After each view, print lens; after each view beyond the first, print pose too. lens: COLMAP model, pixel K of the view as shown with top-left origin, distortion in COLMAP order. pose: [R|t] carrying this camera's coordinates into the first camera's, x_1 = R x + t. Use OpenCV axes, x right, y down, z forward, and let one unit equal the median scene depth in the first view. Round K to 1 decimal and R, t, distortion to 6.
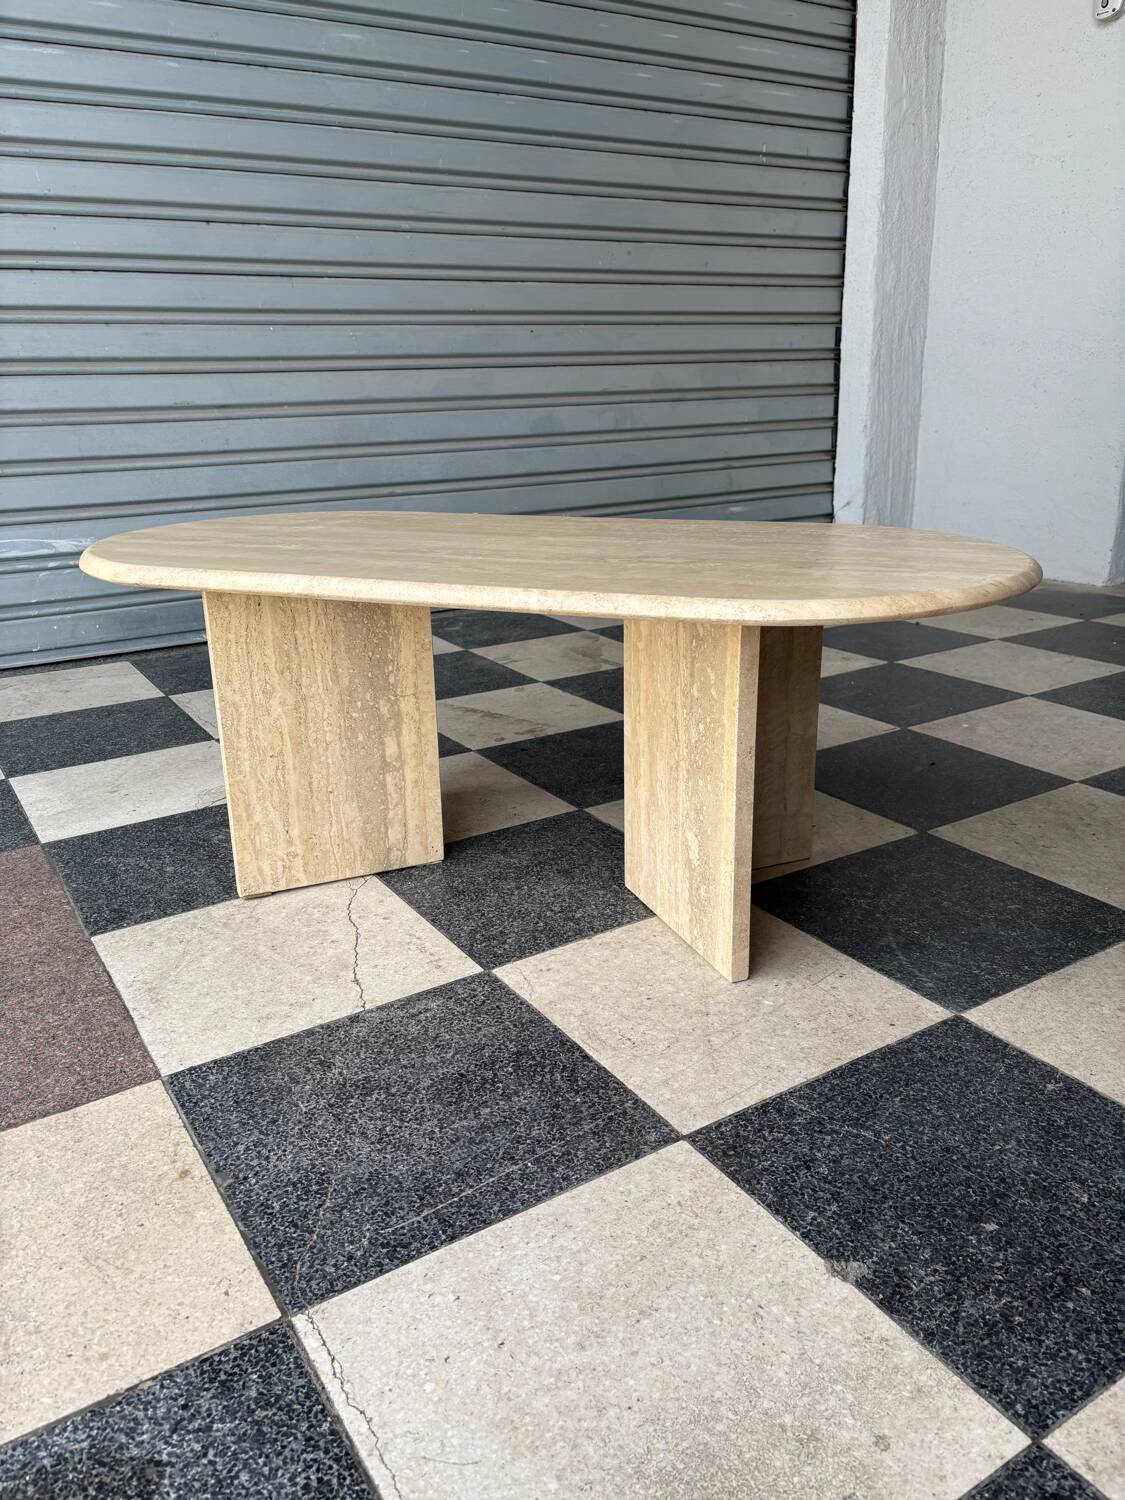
lens RADIAL K [[1120.5, 0, 576.5], [0, 1120.5, 754.6], [0, 0, 1]] dist [0.058771, -0.069382]
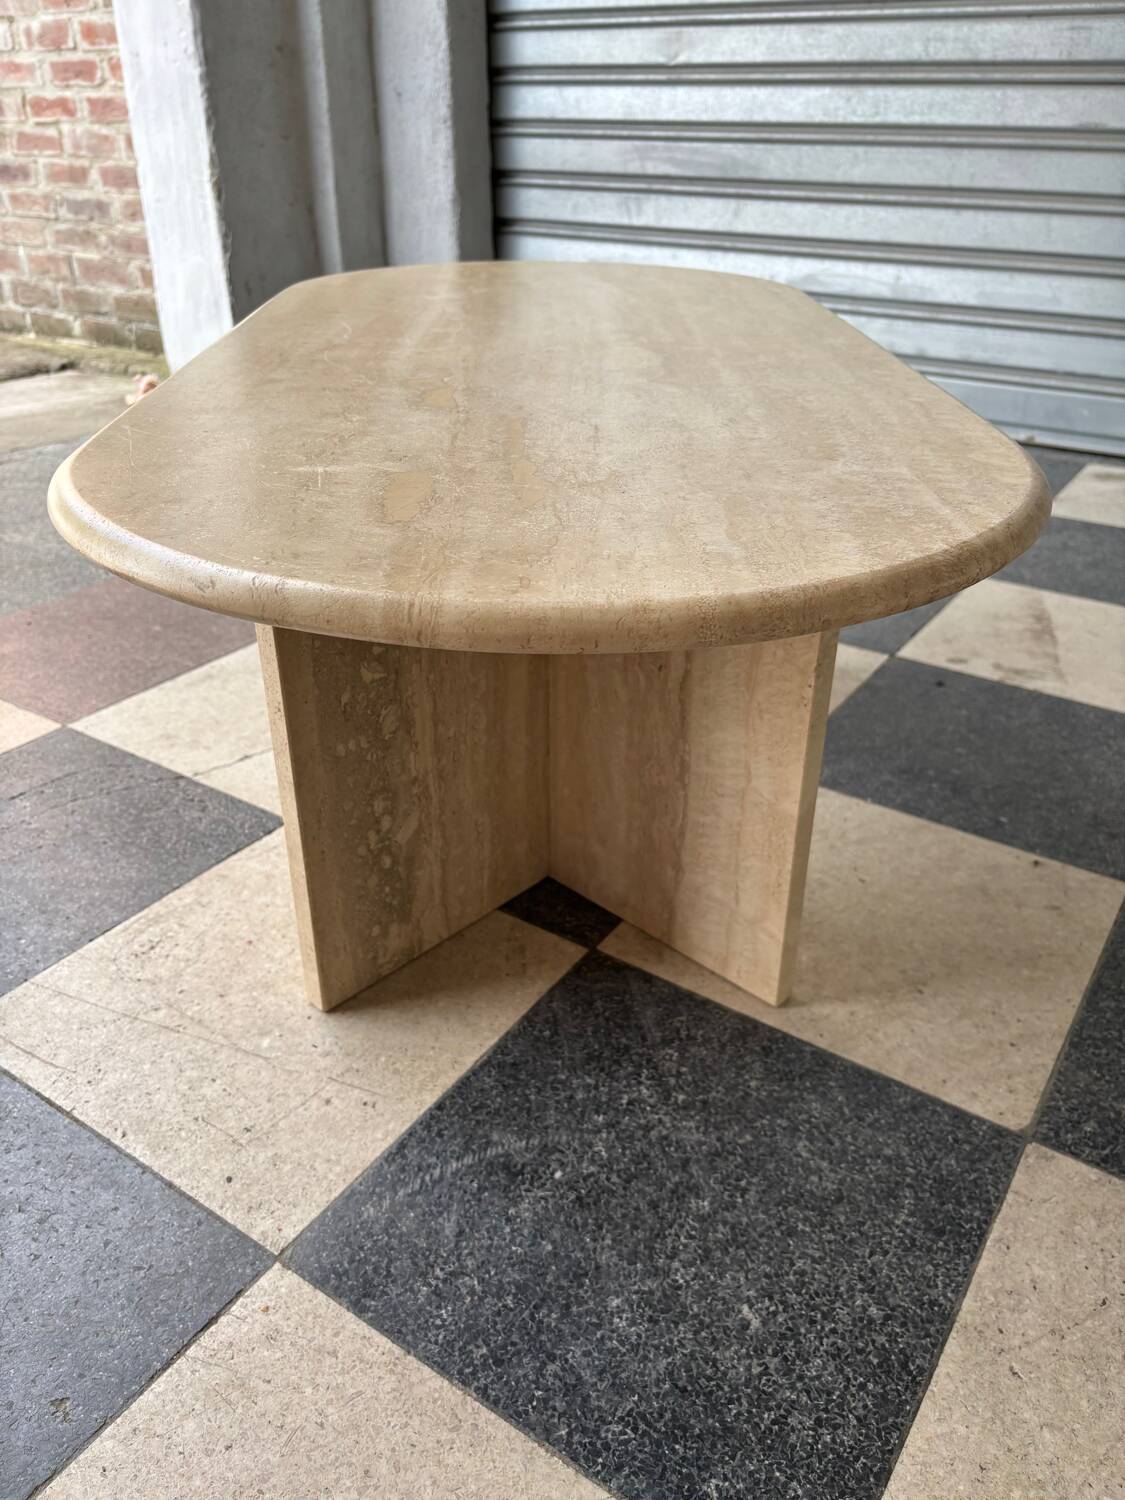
lens RADIAL K [[1142.5, 0, 579.6], [0, 1142.5, 738.4], [0, 0, 1]] dist [0.008483, -0.012384]
pose [[0.404157, 0.457942, -0.791799, 0.625767], [-0.302184, 0.883891, 0.356961, -0.228487], [0.863332, 0.095000, 0.495614, 0.675997]]
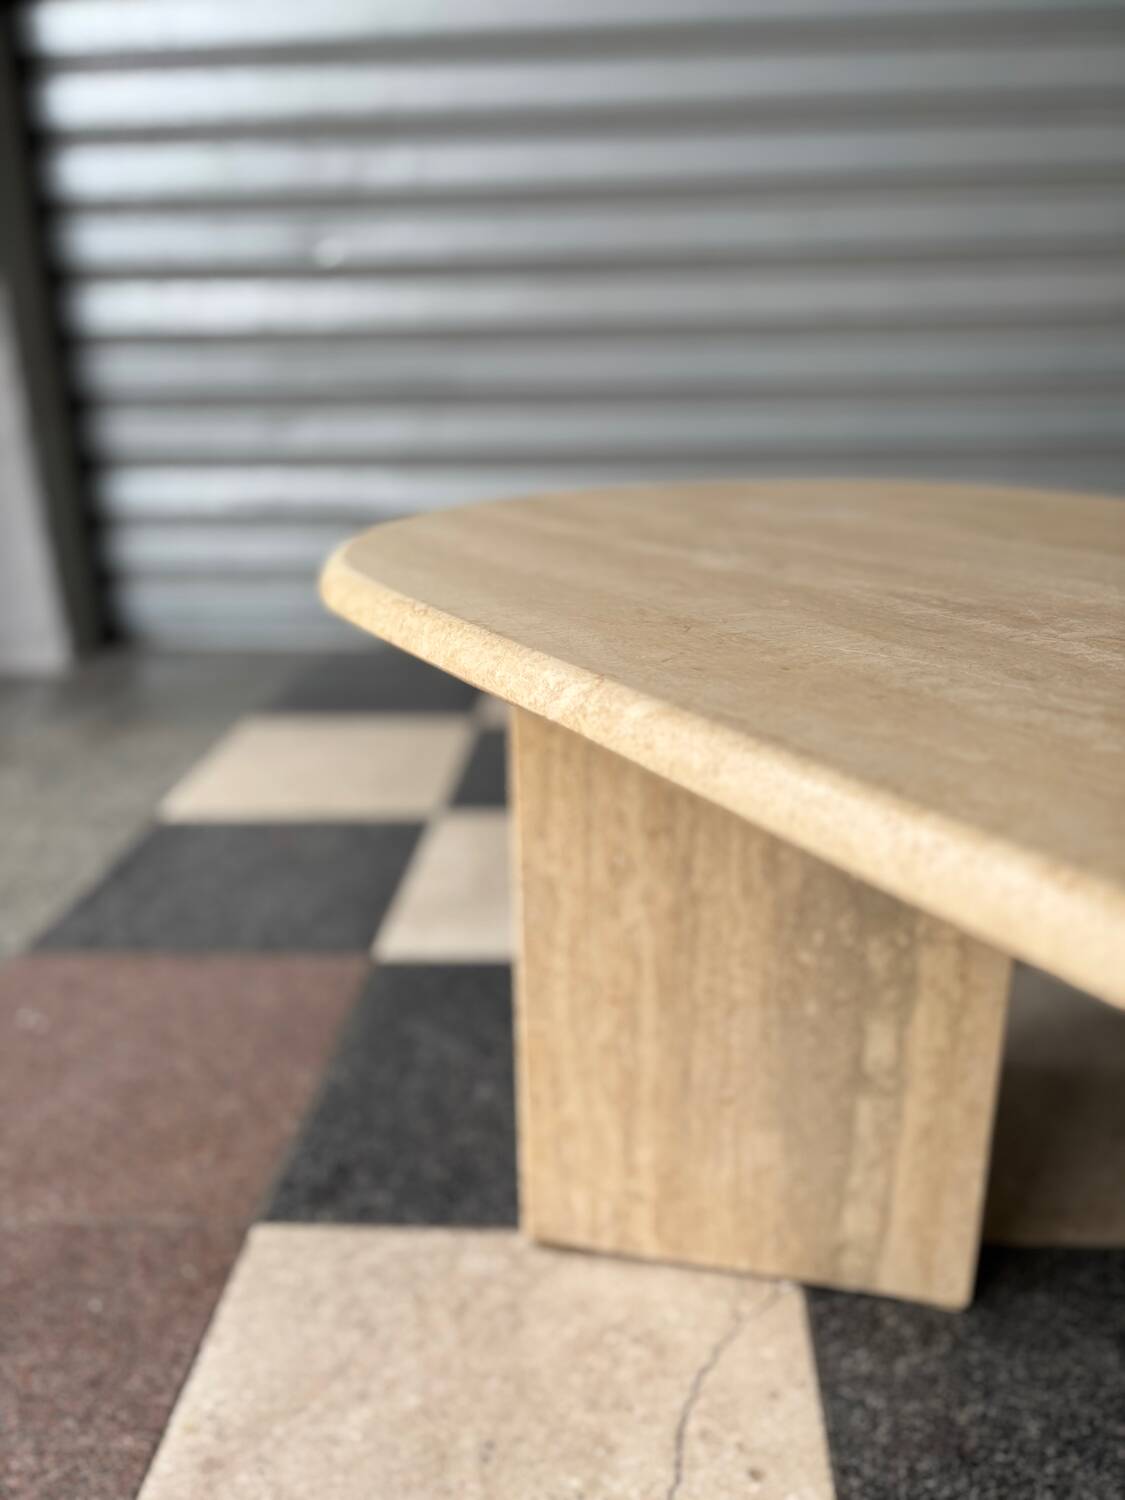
lens RADIAL K [[1142.5, 0, 579.6], [0, 1142.5, 738.4], [0, 0, 1]] dist [0.008483, -0.012384]
pose [[0.809619, 0.198605, -0.552334, -0.043363], [-0.189283, 0.979085, 0.074599, -0.138055], [0.555597, 0.044150, 0.830278, 0.602279]]
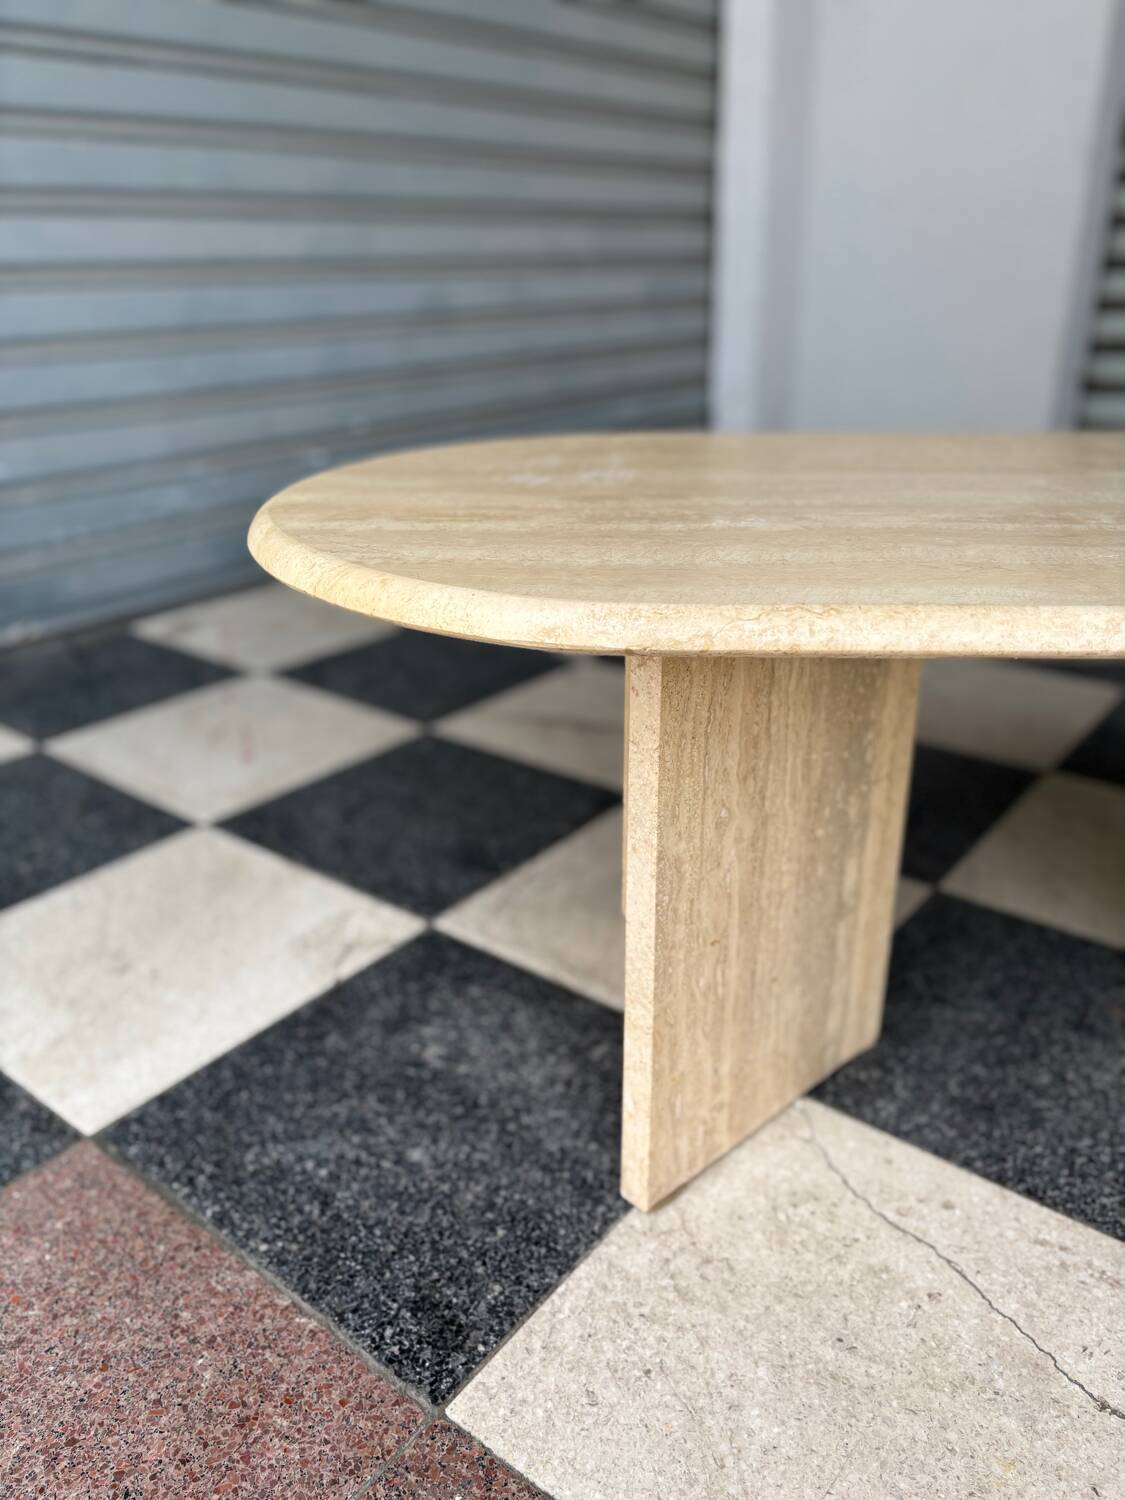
lens RADIAL K [[1138.8, 0, 570.6], [0, 1138.8, 752.4], [0, 0, 1]] dist [0.061472, -0.081267]
pose [[0.945229, -0.119873, 0.303601, -0.480819], [0.095596, 0.991004, 0.093657, -0.138354], [-0.312097, -0.059504, 0.948185, 0.545682]]
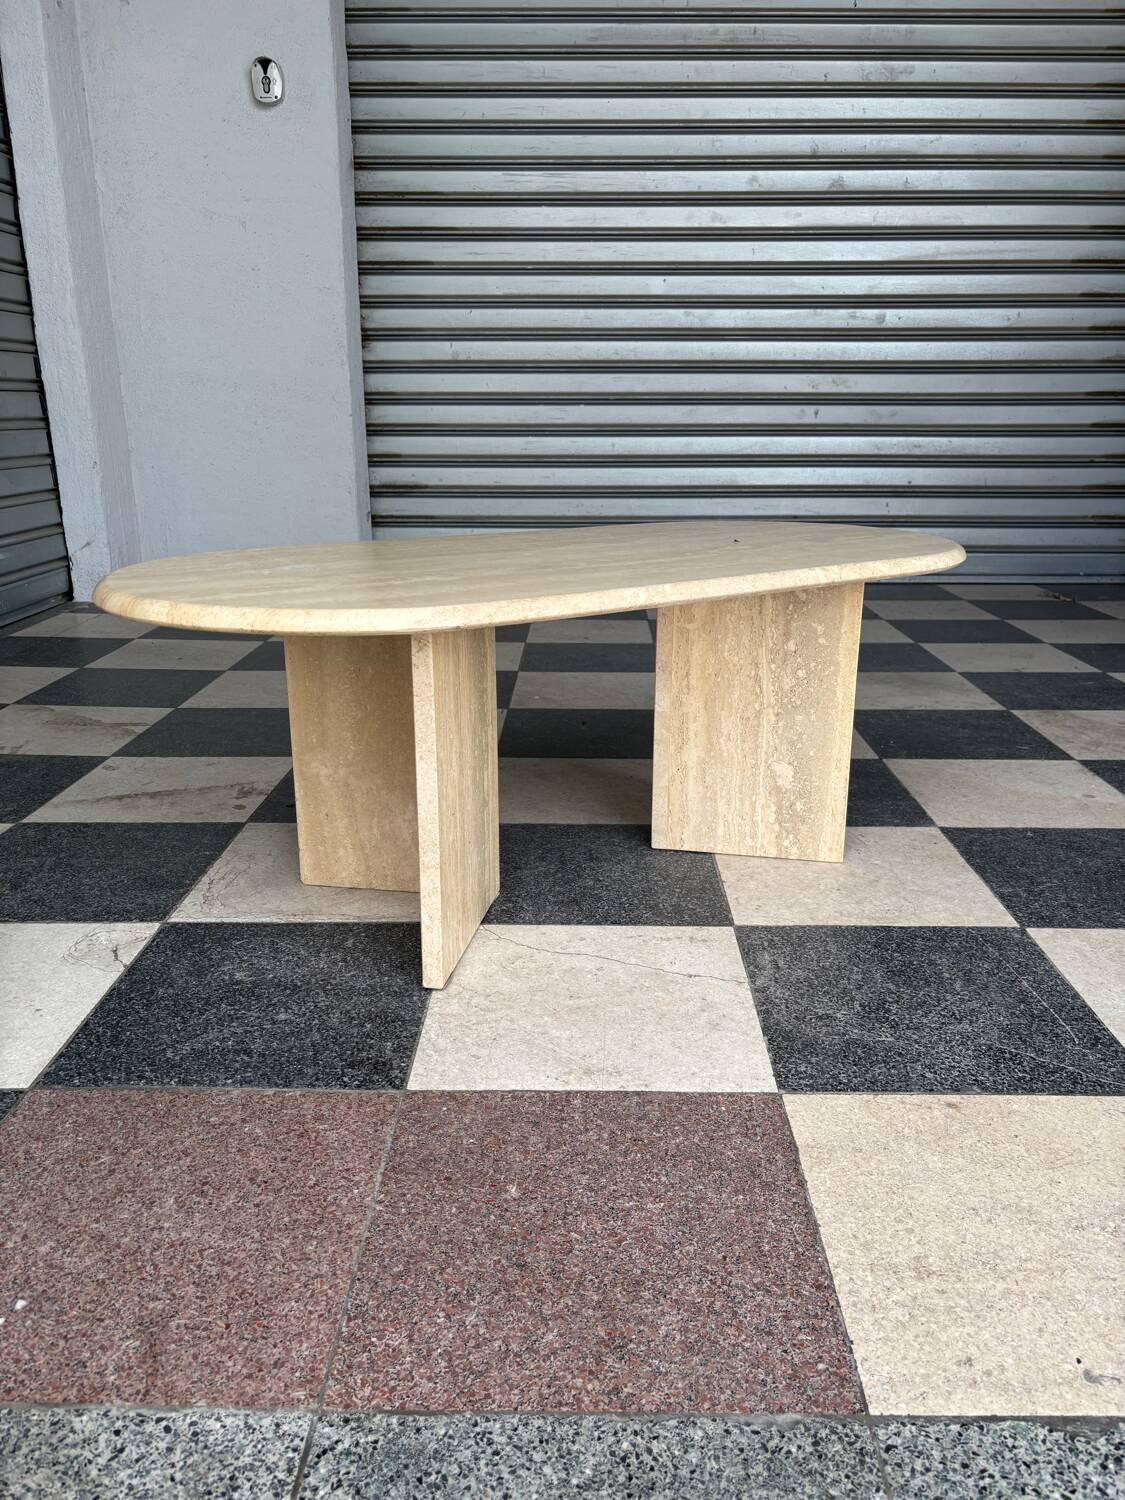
lens RADIAL K [[1121.3, 0, 562.5], [0, 1121.3, 750.0], [0, 0, 1]] dist [0.067127, -0.080804]
pose [[0.561573, -0.220705, 0.797449, -0.922677], [0.254449, 0.963131, 0.087374, -0.103419], [-0.787332, 0.153843, 0.597027, 0.402248]]
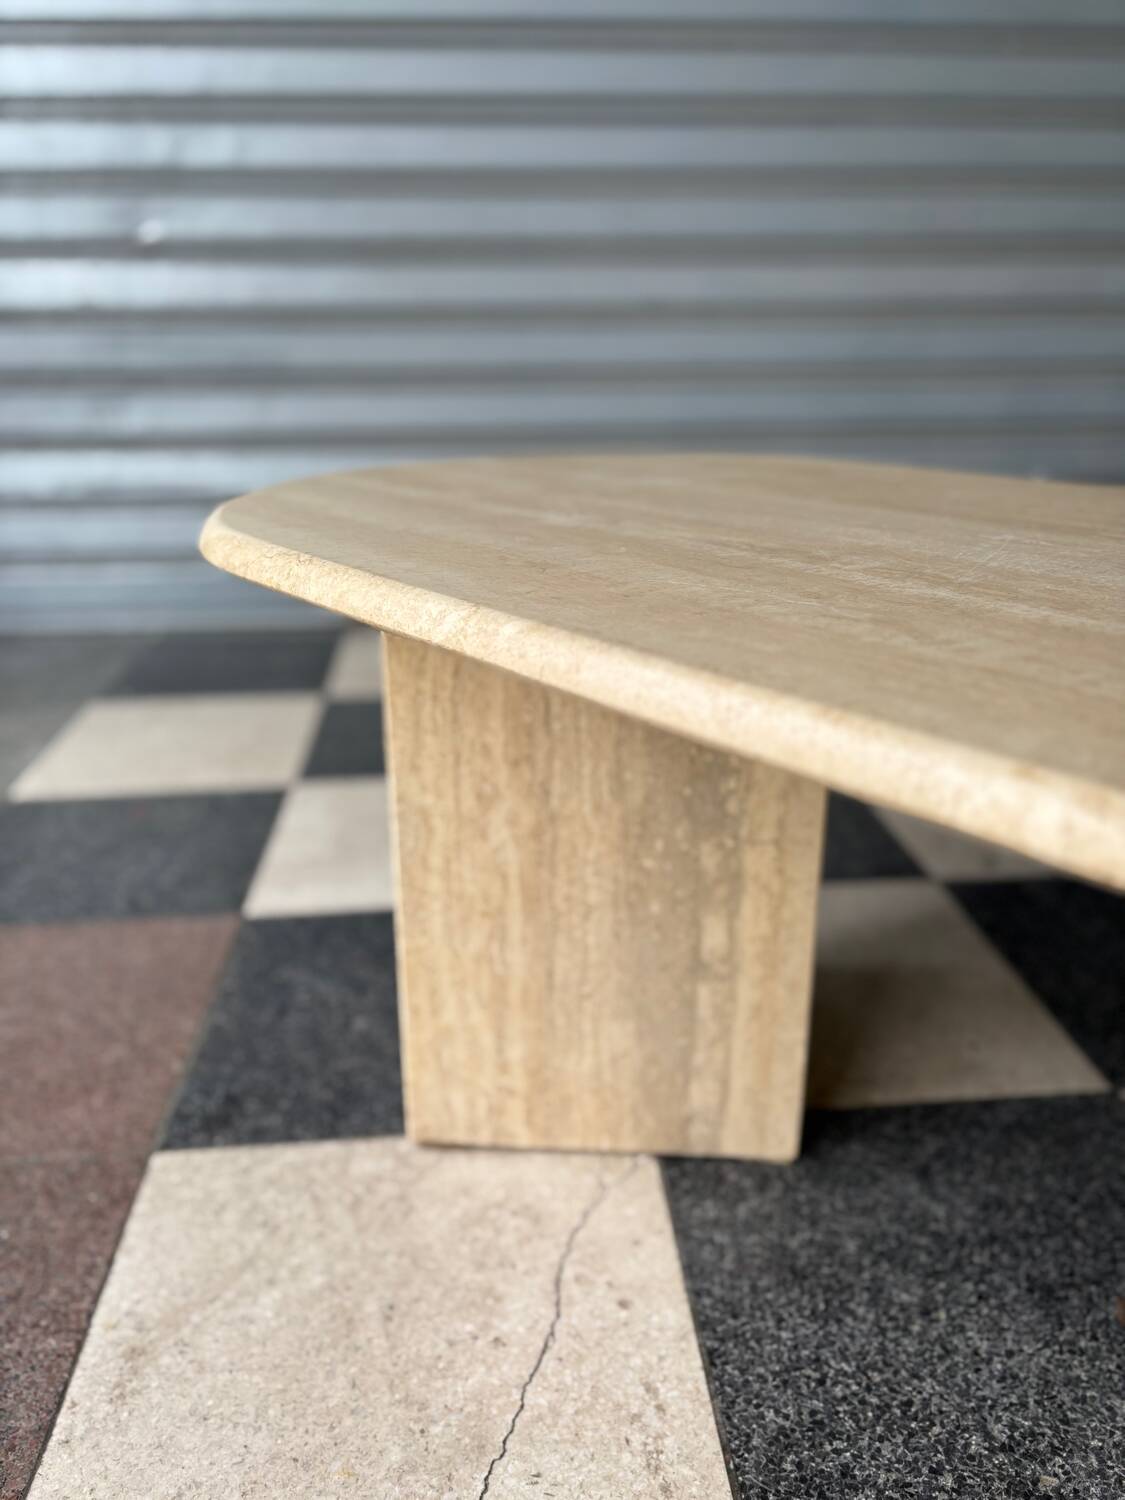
lens RADIAL K [[1138.8, 0, 570.6], [0, 1138.8, 752.4], [0, 0, 1]] dist [0.061472, -0.081267]
pose [[0.884276, 0.175505, -0.432728, -0.018025], [-0.160714, 0.984454, 0.070857, -0.118043], [0.438436, 0.006889, 0.898736, 0.544796]]
